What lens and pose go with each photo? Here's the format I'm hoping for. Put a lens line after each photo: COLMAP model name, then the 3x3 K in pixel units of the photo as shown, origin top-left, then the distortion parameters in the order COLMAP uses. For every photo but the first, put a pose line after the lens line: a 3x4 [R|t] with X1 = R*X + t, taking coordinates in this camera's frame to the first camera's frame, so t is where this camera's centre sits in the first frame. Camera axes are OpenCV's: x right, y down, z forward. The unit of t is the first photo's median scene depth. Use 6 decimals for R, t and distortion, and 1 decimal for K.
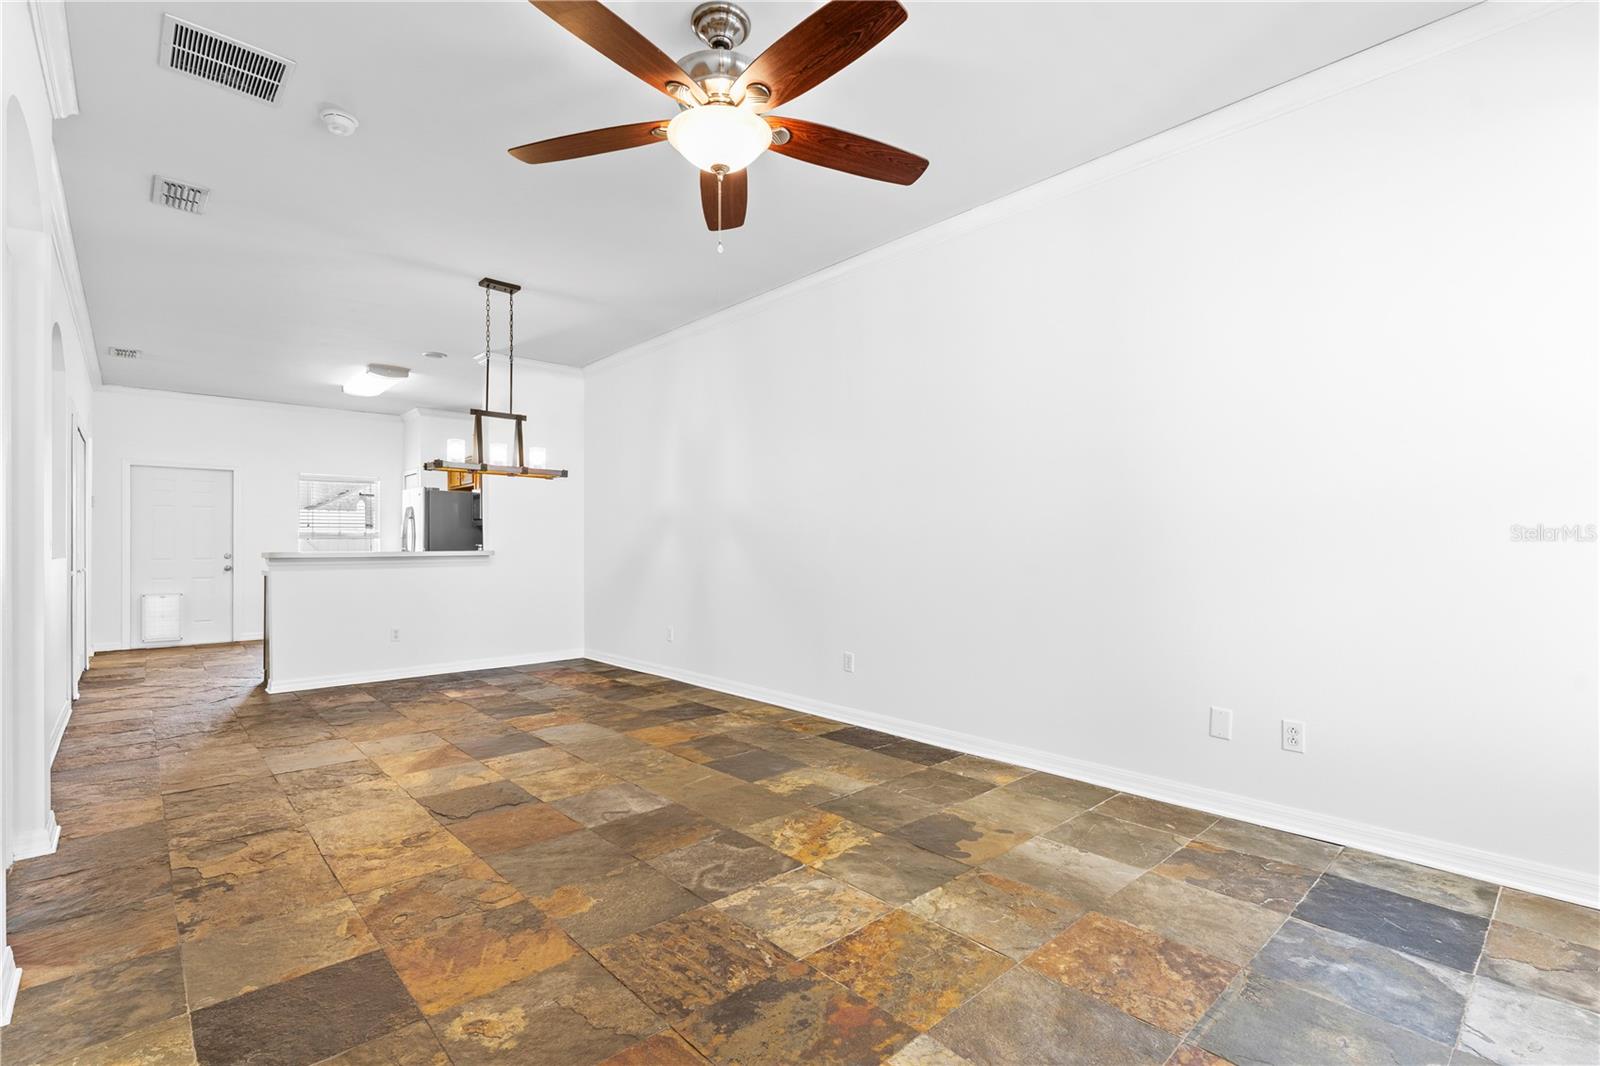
lens RADIAL K [[730.1, 0, 793.1], [0, 730.1, 542.4], [0, 0, 1]] dist [-0.002471, -0.000475]
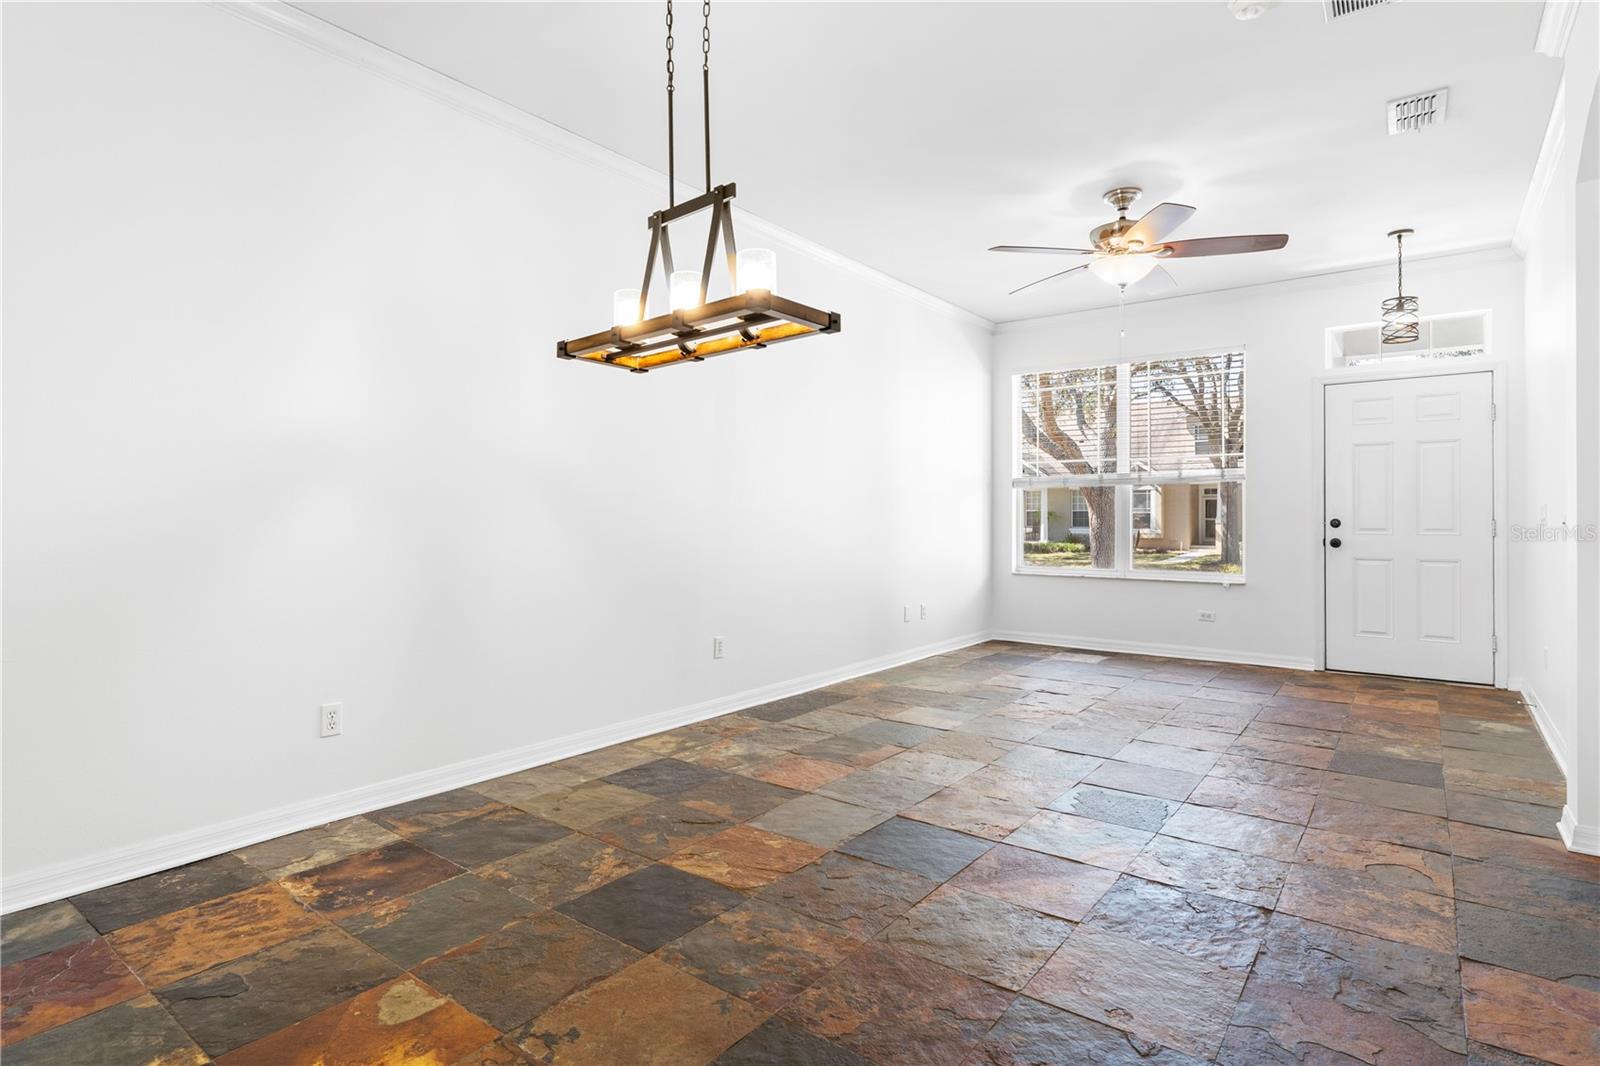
lens RADIAL K [[822.9, 0, 800.9], [0, 822.9, 507.9], [0, 0, 1]] dist [0.003527, -0.000268]
pose [[-0.185984, 0.013732, 0.982457, -1.460284], [-0.005807, 0.999870, -0.015075, 0.011218], [-0.982536, -0.008508, -0.185880, 1.692537]]
